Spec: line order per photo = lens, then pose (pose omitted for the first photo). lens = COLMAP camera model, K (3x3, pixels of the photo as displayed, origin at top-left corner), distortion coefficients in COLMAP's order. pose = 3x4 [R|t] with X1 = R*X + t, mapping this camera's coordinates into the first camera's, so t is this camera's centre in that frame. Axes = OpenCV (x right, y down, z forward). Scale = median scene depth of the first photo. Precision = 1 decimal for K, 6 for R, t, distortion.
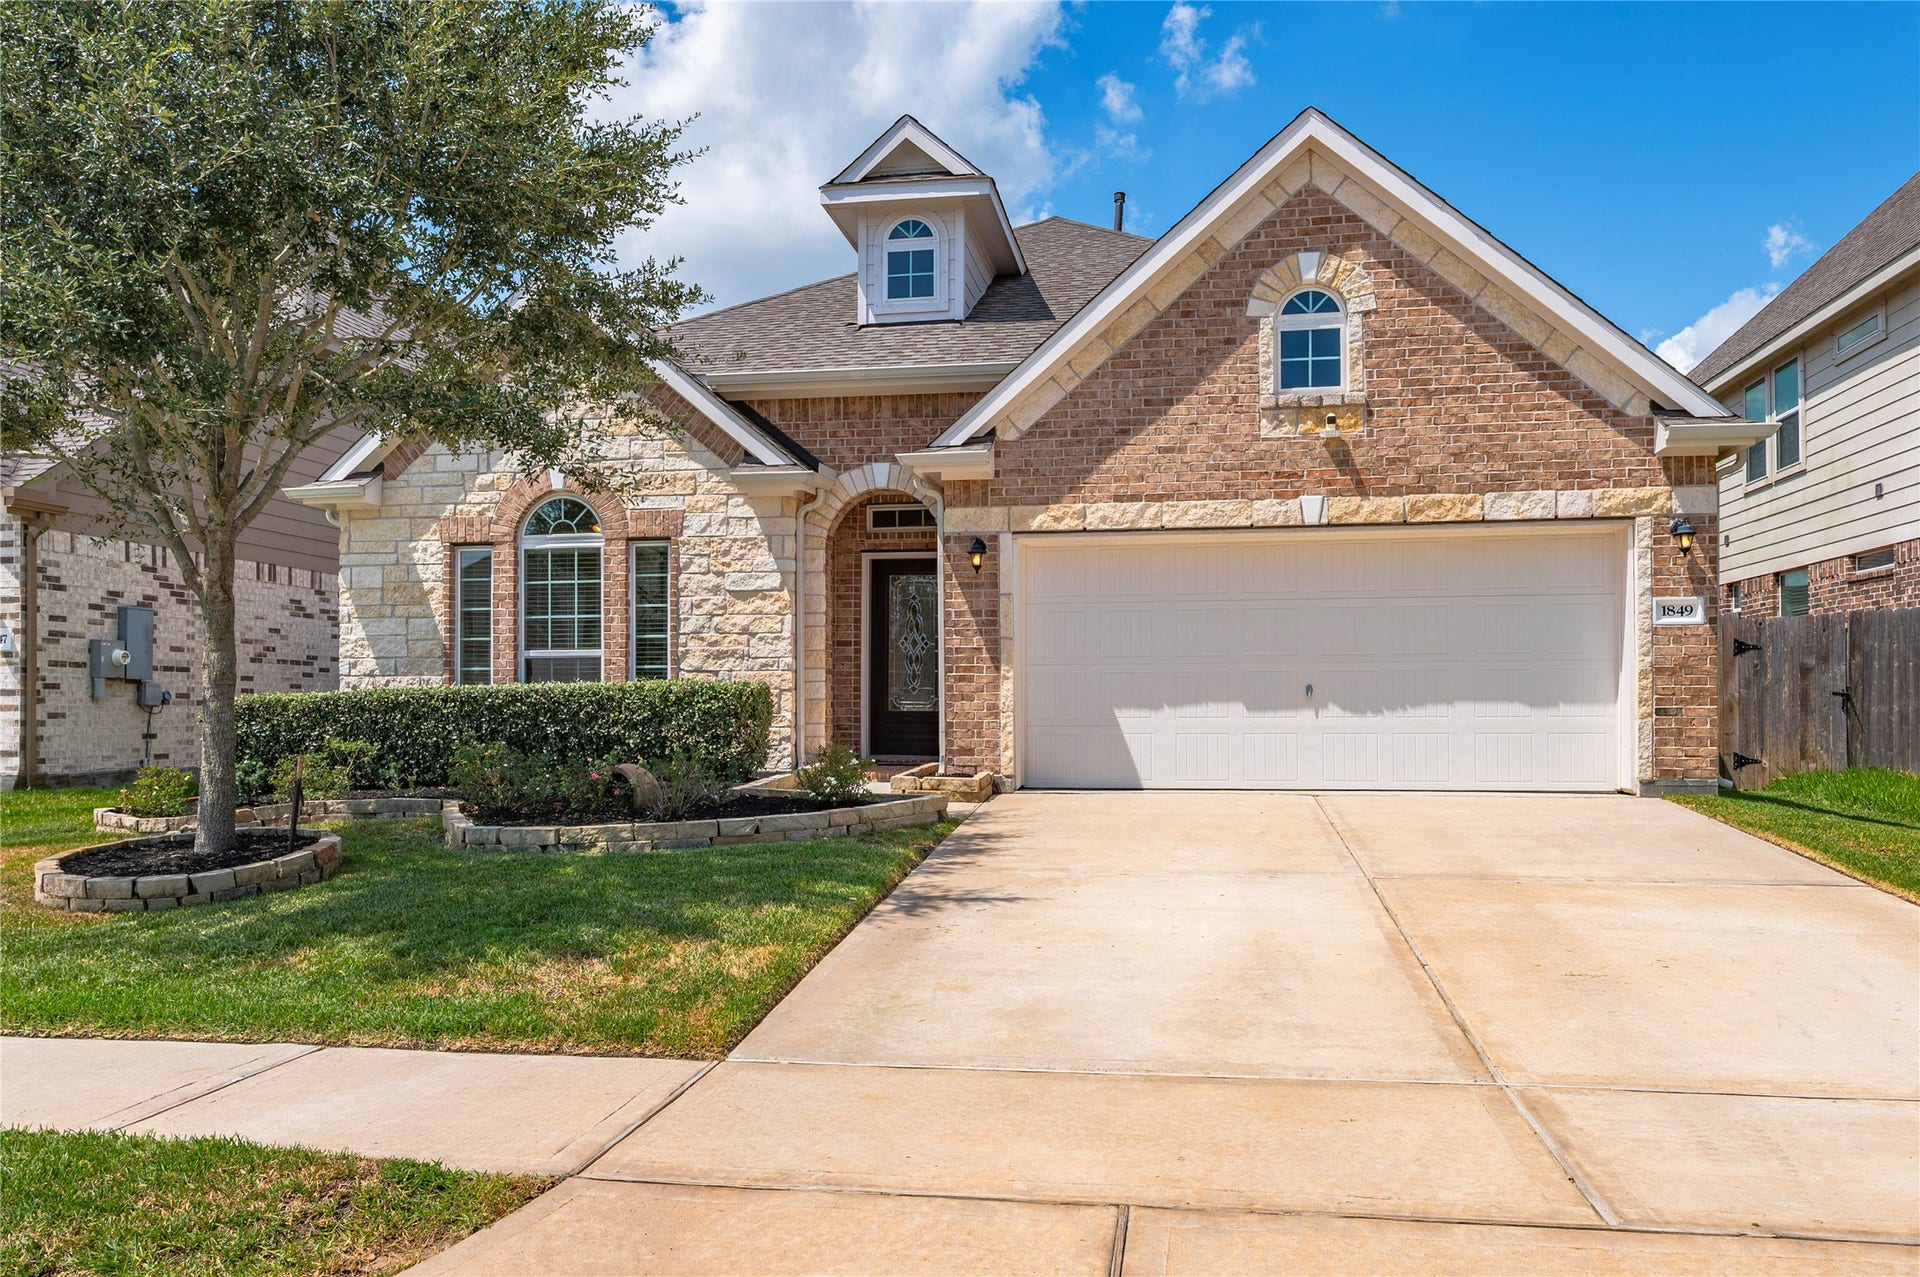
lens RADIAL K [[1412.3, 0, 939.4], [0, 1412.3, 702.5], [0, 0, 1]] dist [0.000952, -0.001058]
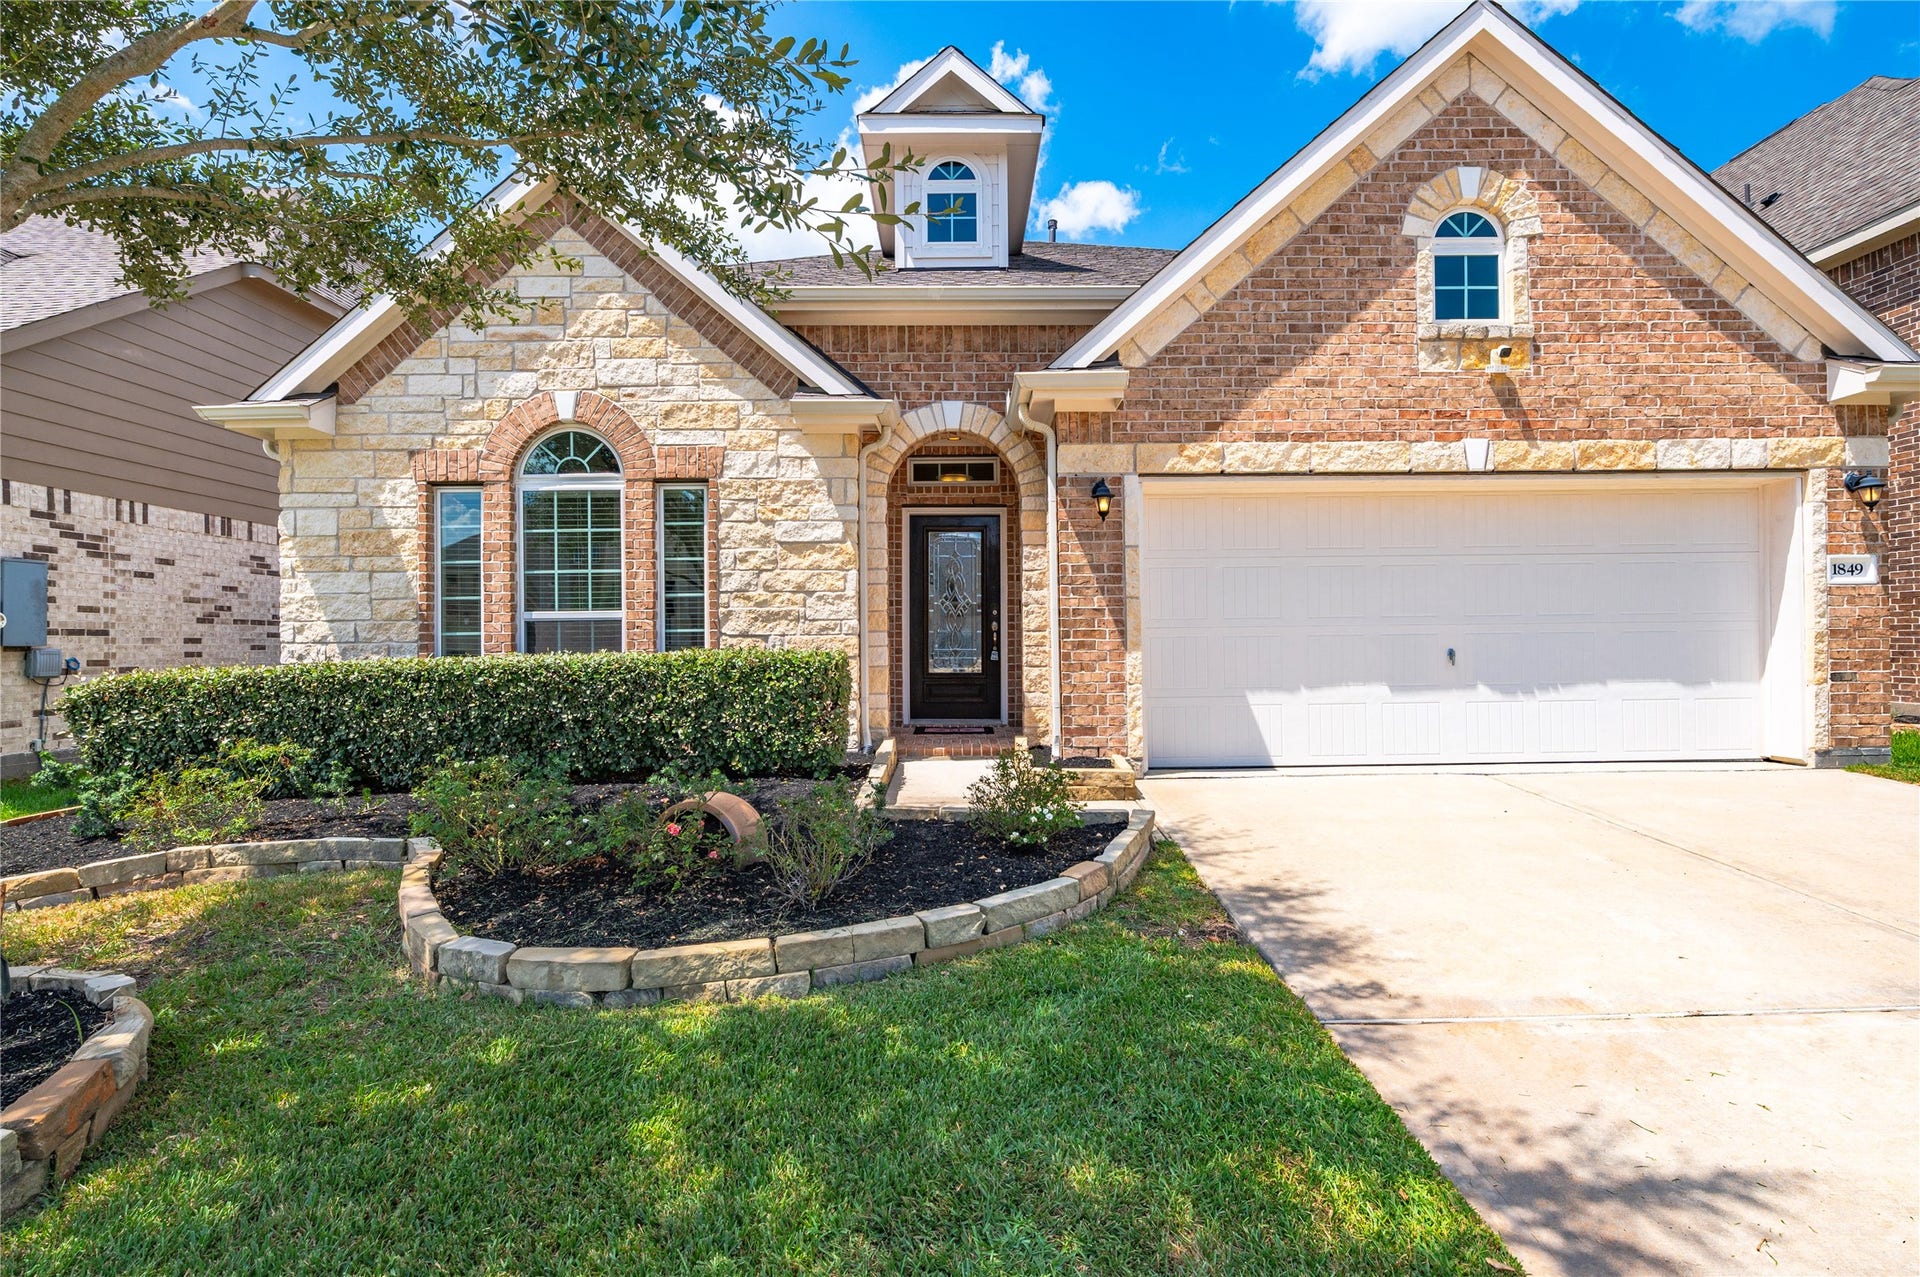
lens RADIAL K [[889.8, 0, 960.0], [0, 889.8, 638.5], [0, 0, 1]] dist [-0.005223, -0.000355]
pose [[0.982042, -0.007738, 0.188505, -0.155620], [0.007569, 0.999970, 0.001618, -0.022123], [-0.188512, -0.000163, 0.982071, 0.483691]]
